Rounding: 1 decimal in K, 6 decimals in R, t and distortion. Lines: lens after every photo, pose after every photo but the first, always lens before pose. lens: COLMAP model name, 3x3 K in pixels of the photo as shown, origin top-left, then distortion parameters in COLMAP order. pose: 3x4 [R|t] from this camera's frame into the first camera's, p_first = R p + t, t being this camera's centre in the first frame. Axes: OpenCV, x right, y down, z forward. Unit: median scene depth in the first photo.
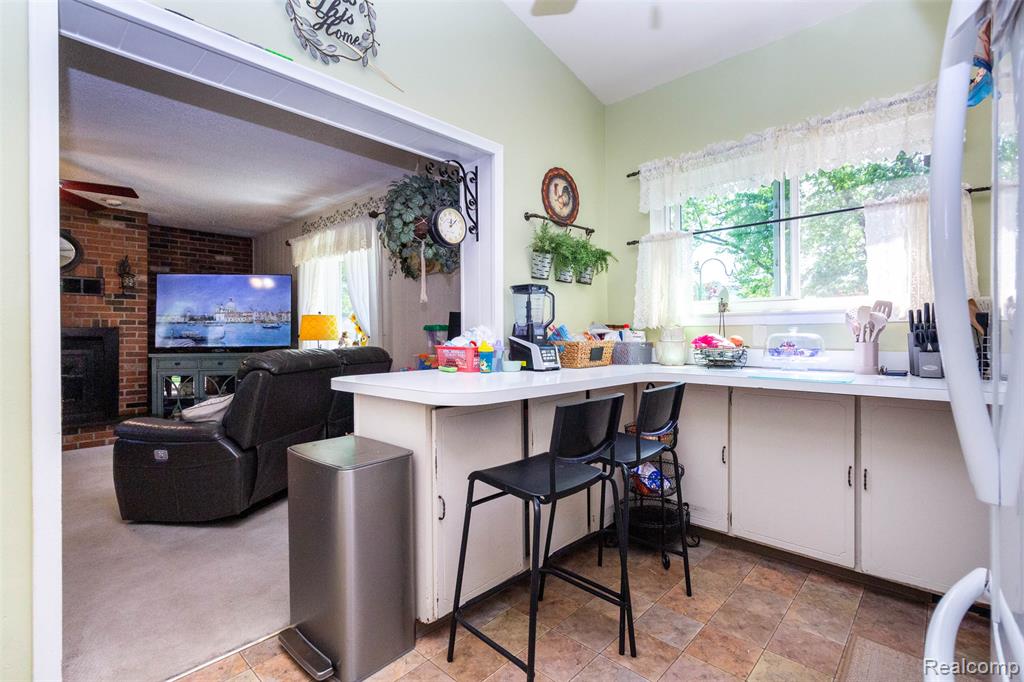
lens RADIAL K [[481.9, 0, 520.0], [0, 481.9, 332.8], [0, 0, 1]] dist [0.005274, -0.000460]
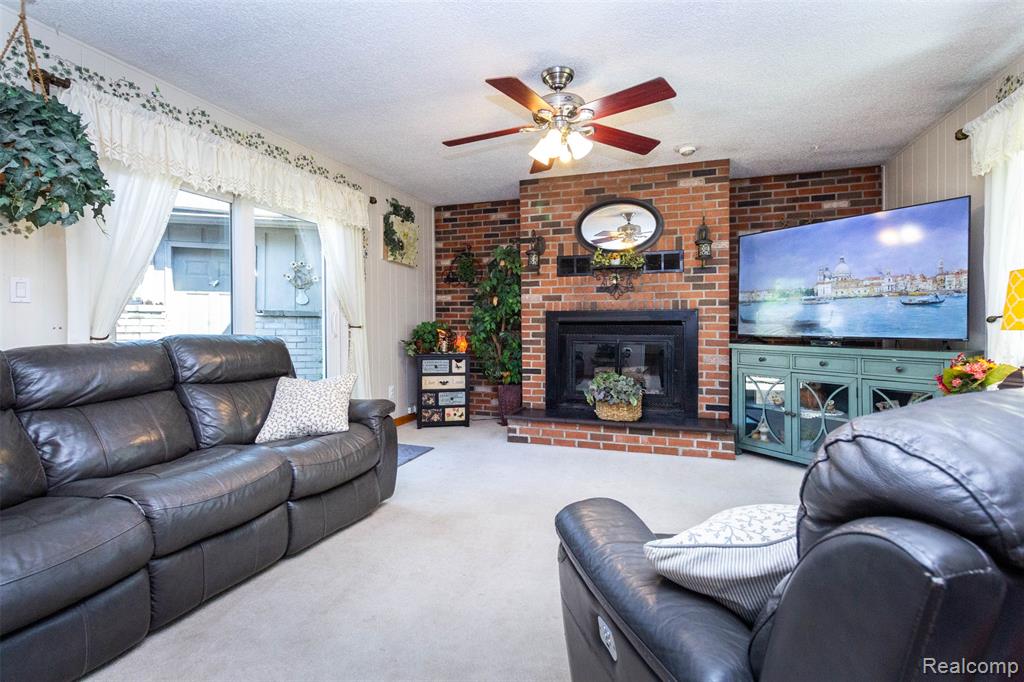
lens RADIAL K [[481.9, 0, 505.3], [0, 481.9, 322.4], [0, 0, 1]] dist [0.005274, -0.000460]
pose [[0.388135, 0.003500, -0.921596, -0.207502], [0.002557, 0.999985, 0.004875, 0.006111], [0.921599, -0.004248, 0.388120, 0.381917]]
